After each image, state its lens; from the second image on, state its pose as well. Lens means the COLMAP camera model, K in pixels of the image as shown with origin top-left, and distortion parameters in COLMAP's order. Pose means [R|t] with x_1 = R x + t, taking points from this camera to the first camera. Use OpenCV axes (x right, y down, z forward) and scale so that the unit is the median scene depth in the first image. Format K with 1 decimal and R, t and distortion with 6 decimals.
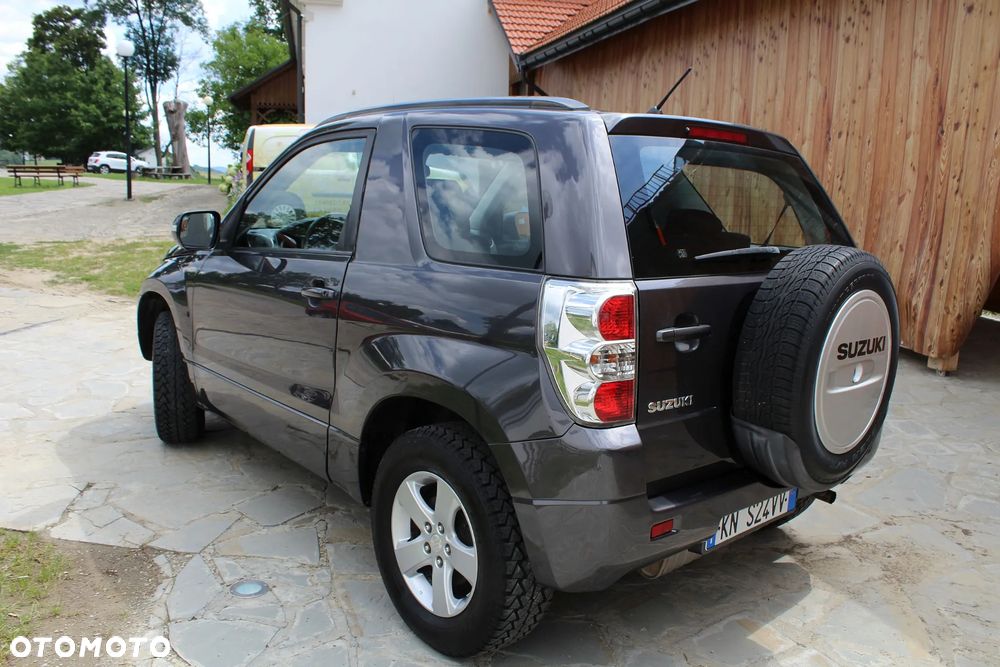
lens RADIAL K [[840.9, 0, 521.2], [0, 840.9, 334.7], [0, 0, 1]] dist [-0.163032, 0.149481]
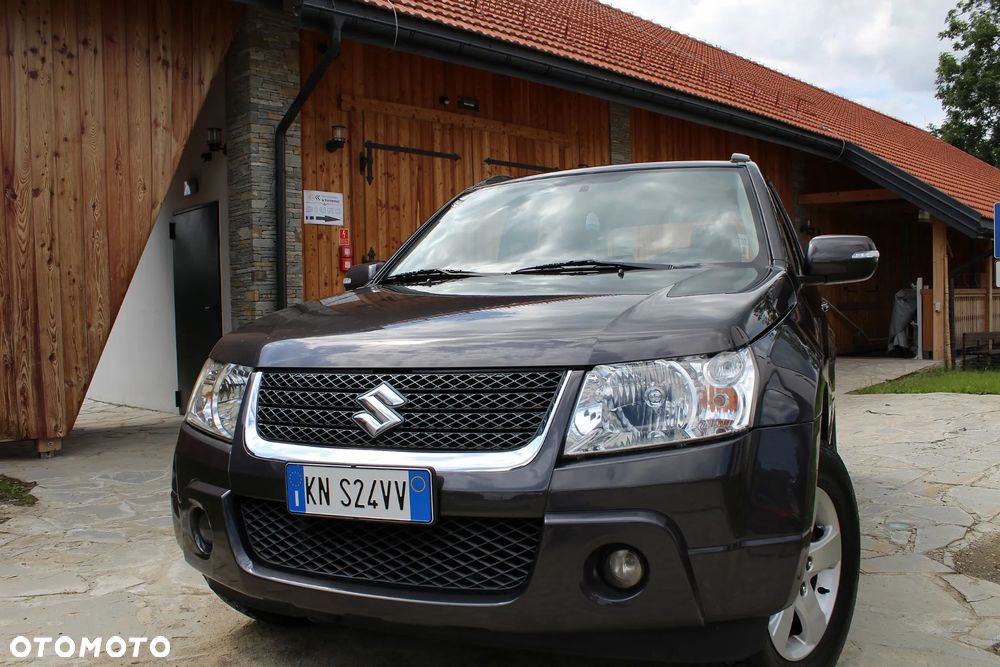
lens RADIAL K [[840.9, 0, 506.7], [0, 840.9, 333.0], [0, 0, 1]] dist [-0.163032, 0.149481]
pose [[-0.443698, -0.039083, 0.895324, -0.960902], [0.169047, 0.977464, 0.126444, -0.211473], [-0.880088, 0.207455, -0.427092, 1.632217]]
